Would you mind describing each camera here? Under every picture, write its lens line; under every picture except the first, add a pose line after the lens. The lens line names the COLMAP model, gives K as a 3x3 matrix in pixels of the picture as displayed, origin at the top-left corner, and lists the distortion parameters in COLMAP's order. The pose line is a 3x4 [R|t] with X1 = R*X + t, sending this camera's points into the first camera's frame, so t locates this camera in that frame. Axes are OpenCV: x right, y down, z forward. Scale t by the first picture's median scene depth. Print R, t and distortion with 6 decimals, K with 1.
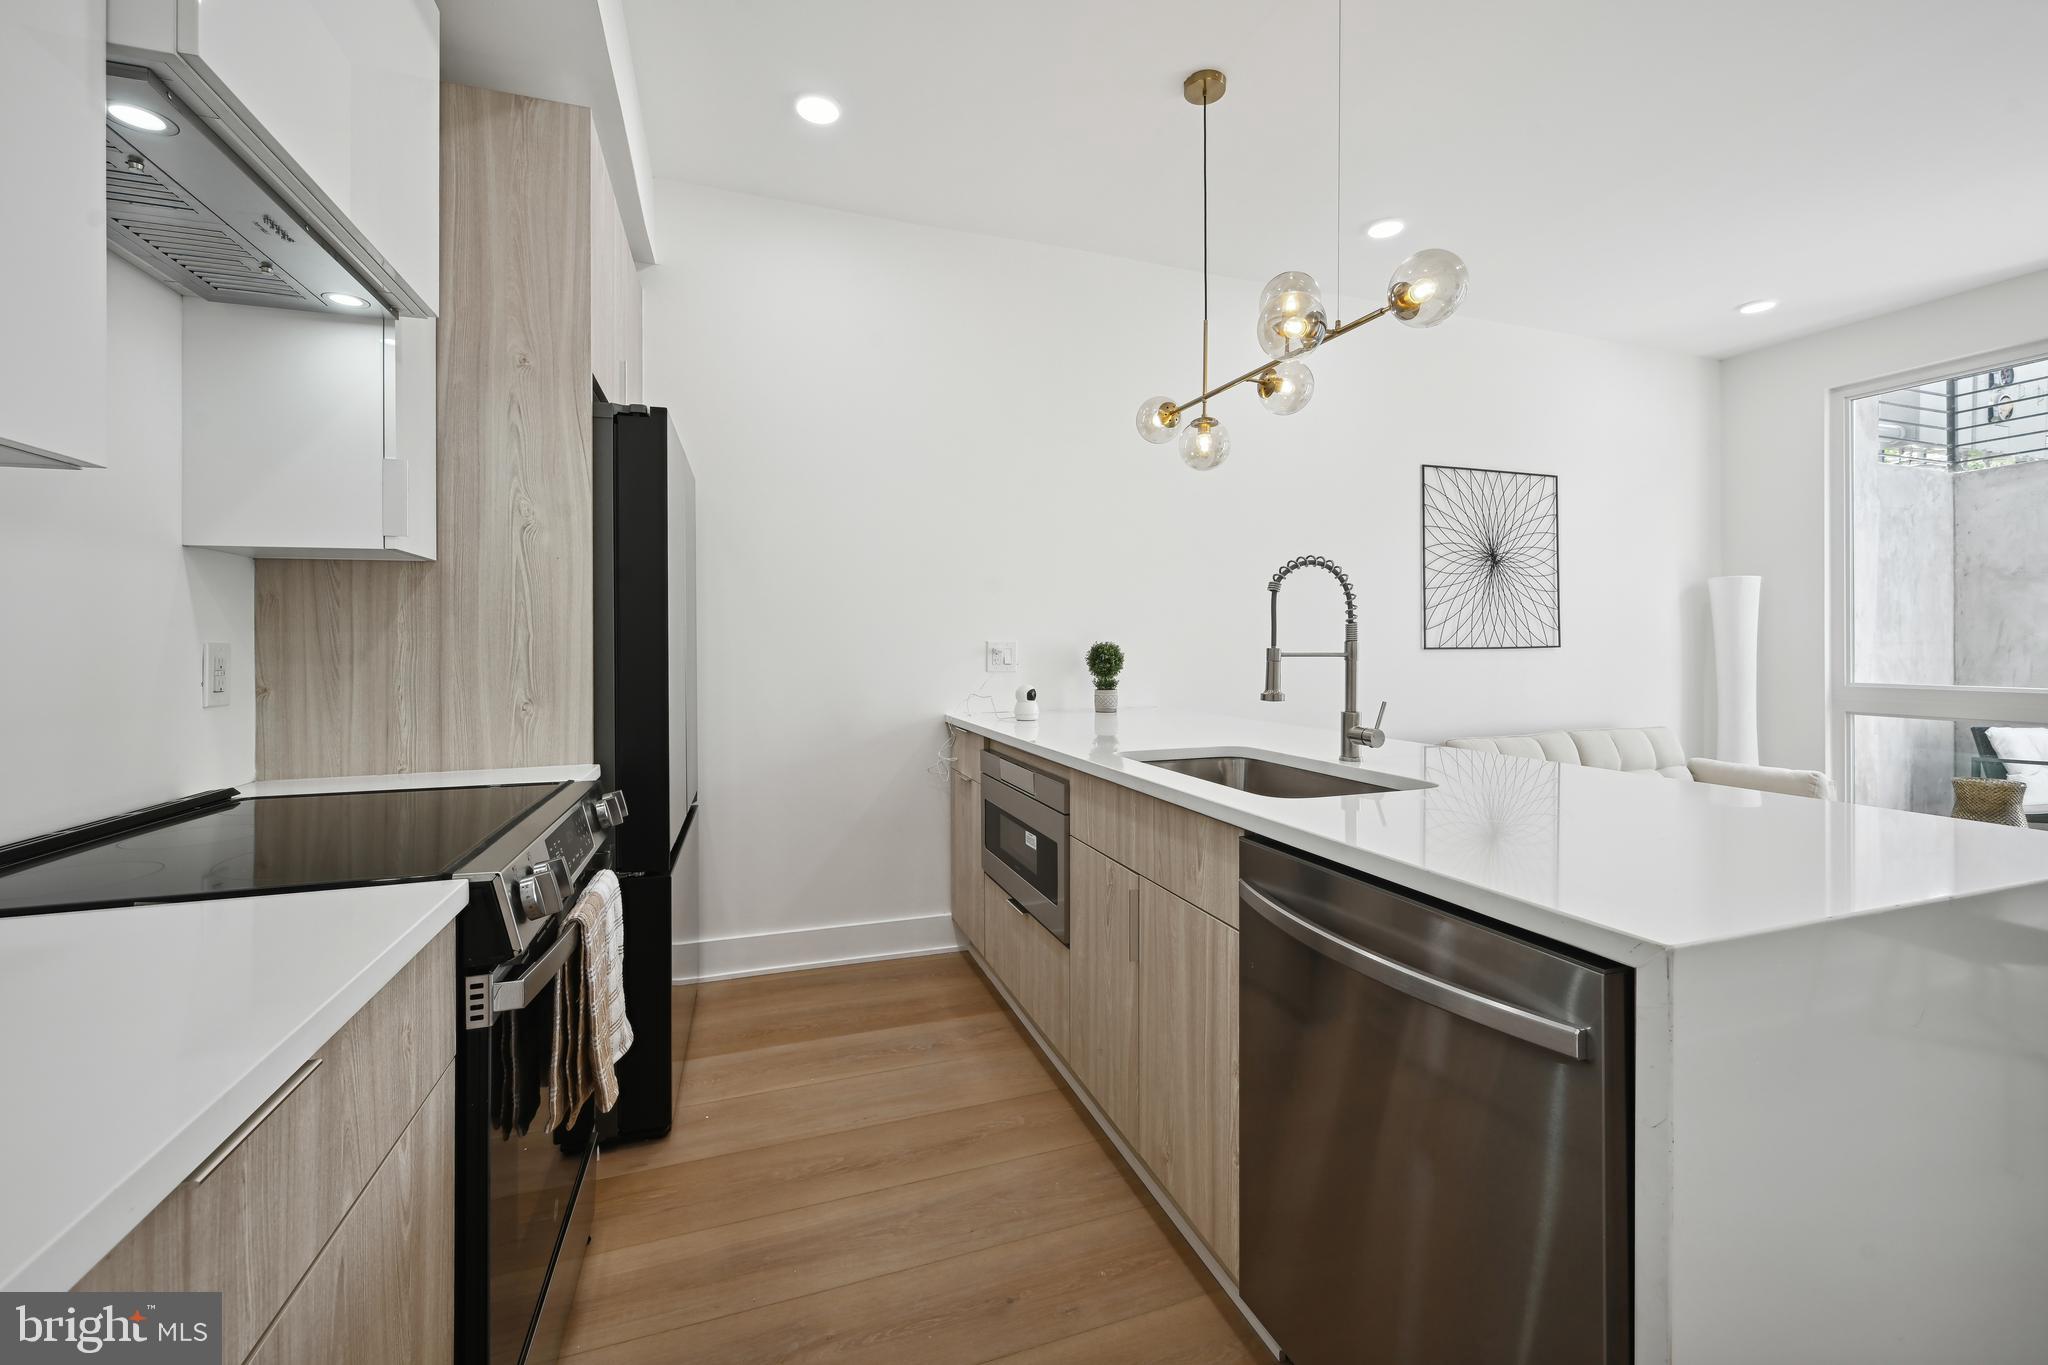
lens RADIAL K [[830.7, 0, 1025.6], [0, 830.7, 638.5], [0, 0, 1]] dist [-0.004020, -0.000331]
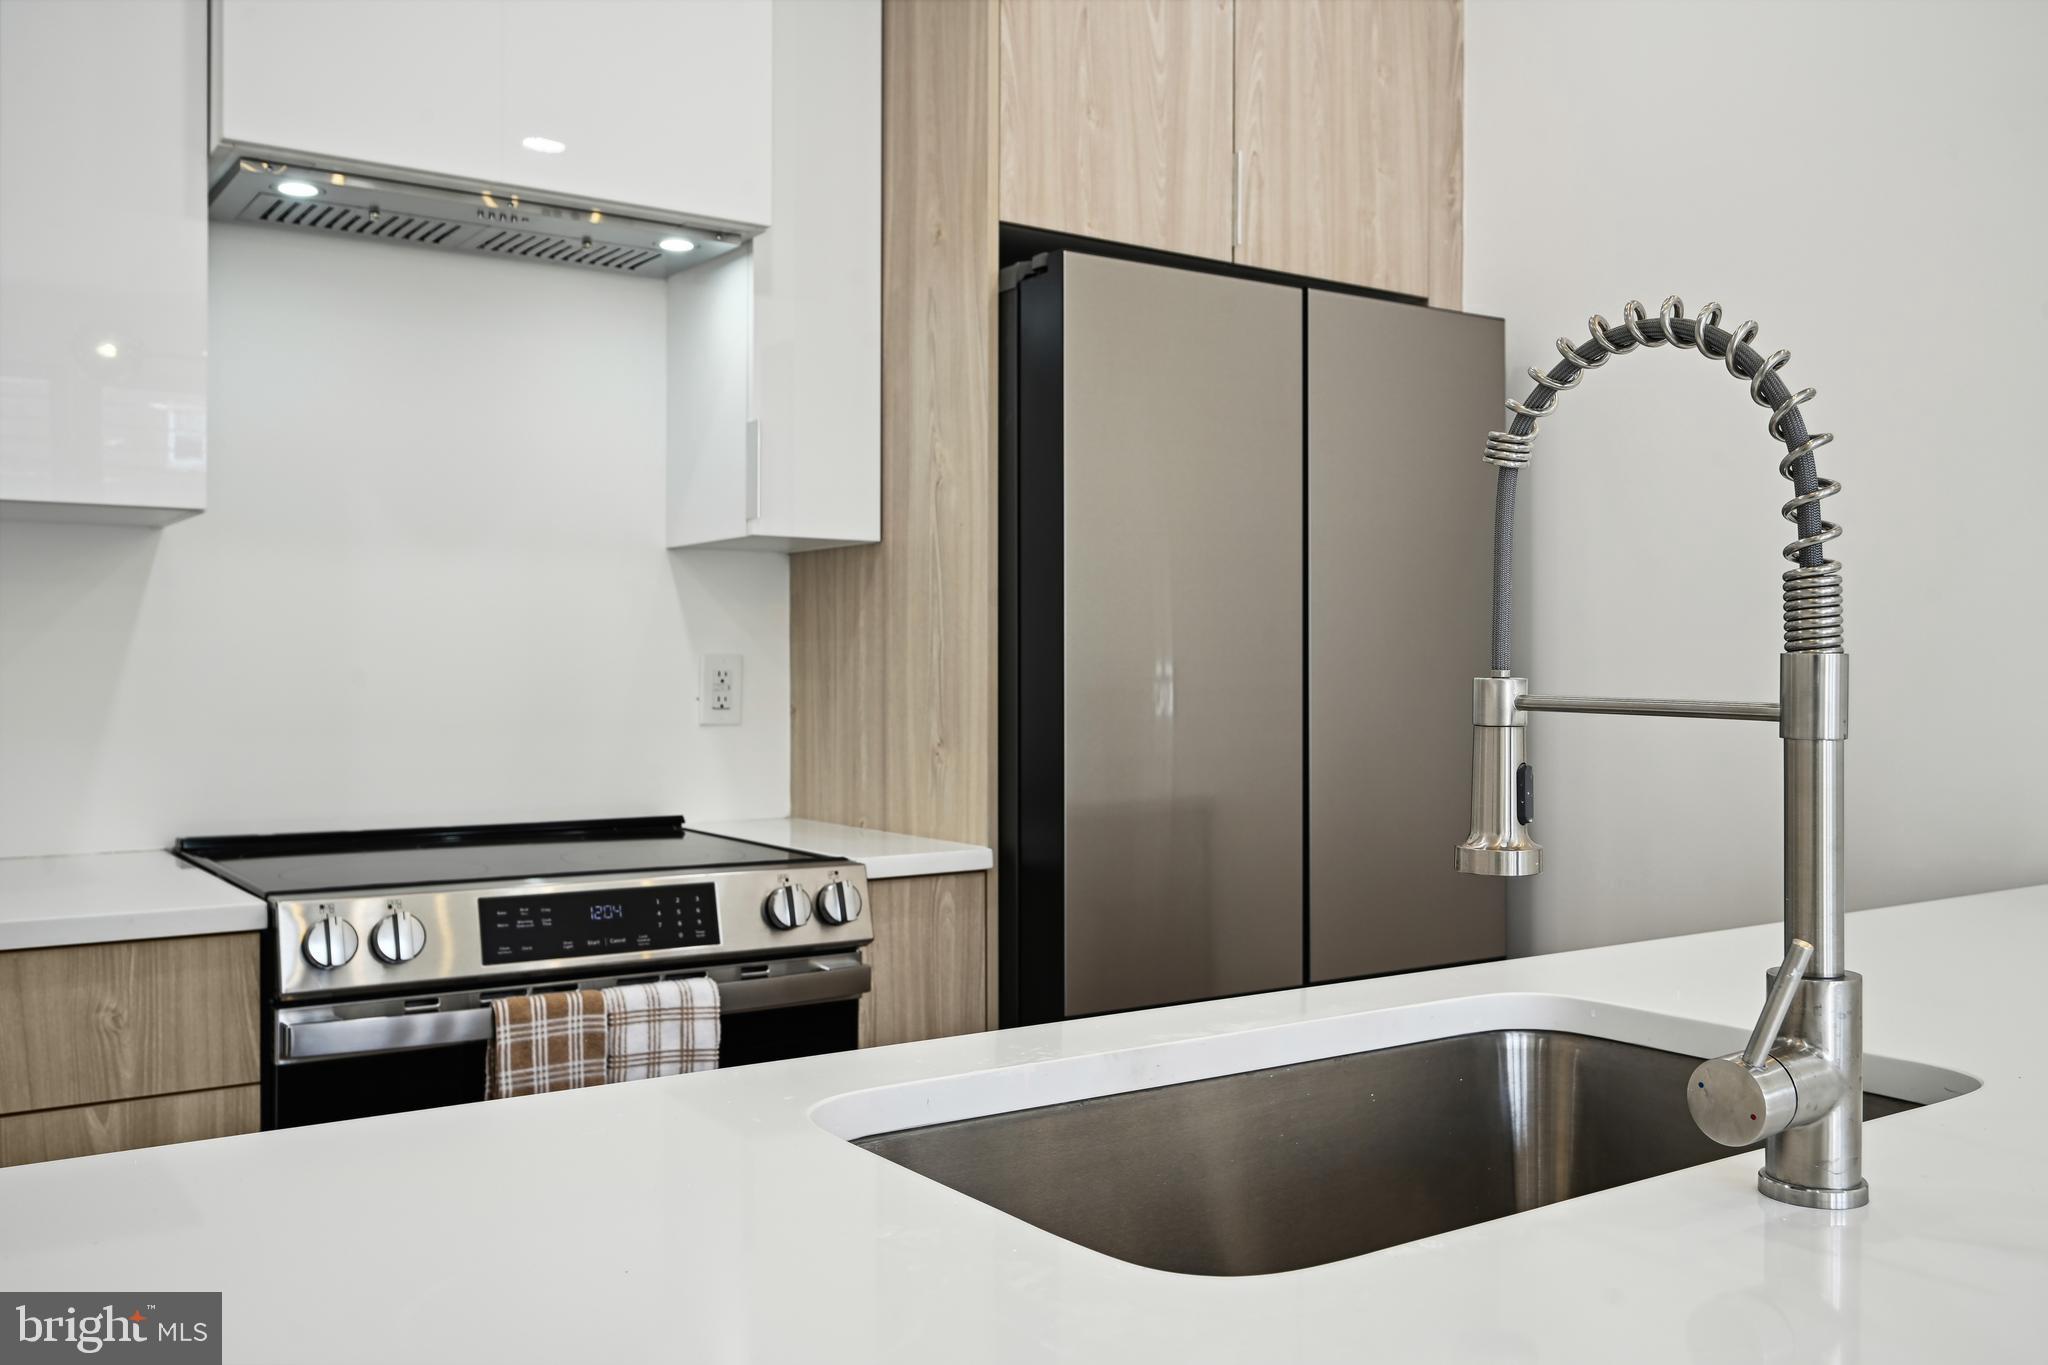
lens RADIAL K [[1727.5, 0, 1025.0], [0, 1727.5, 644.1], [0, 0, 1]] dist [-0.003264, -0.000644]
pose [[0.269997, -0.005543, -0.962845, 0.760422], [-0.004075, 0.999968, -0.006900, 0.006100], [0.962852, 0.005786, 0.269966, 0.688811]]
